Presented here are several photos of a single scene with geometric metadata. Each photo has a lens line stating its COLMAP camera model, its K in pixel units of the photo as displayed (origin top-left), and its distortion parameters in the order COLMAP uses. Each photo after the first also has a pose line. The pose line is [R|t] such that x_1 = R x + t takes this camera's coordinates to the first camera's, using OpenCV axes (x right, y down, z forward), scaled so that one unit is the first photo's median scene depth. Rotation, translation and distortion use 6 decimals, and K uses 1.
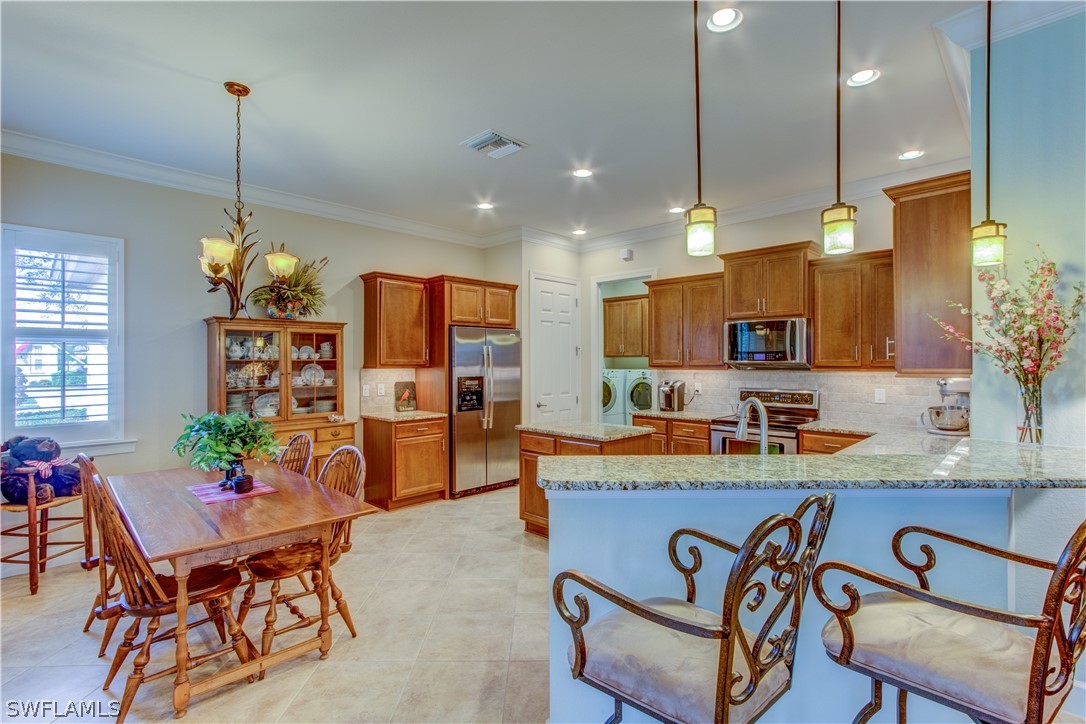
lens RADIAL K [[496.3, 0, 537.1], [0, 496.3, 360.0], [0, 0, 1]] dist [0.008108, 0.001935]
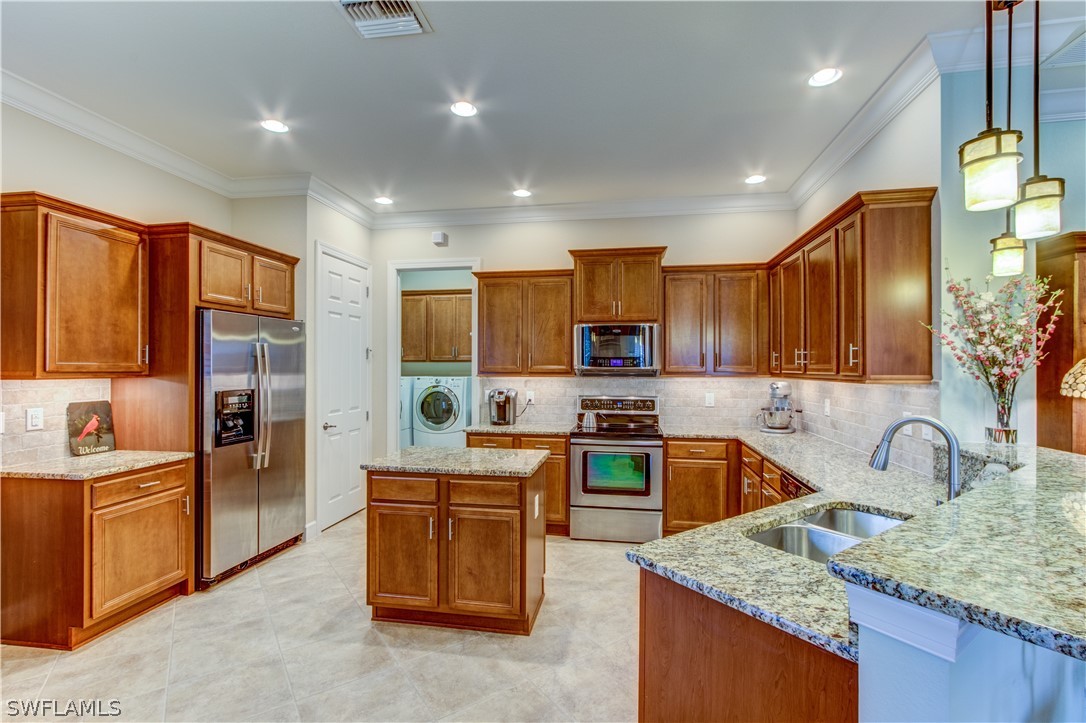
lens RADIAL K [[496.3, 0, 540.8], [0, 496.3, 364.9], [0, 0, 1]] dist [0.008108, 0.001935]
pose [[0.826130, 0.005450, 0.563453, -0.173123], [-0.004547, 0.999985, -0.003005, 0.000900], [-0.563461, -0.000080, 0.826143, 0.255076]]
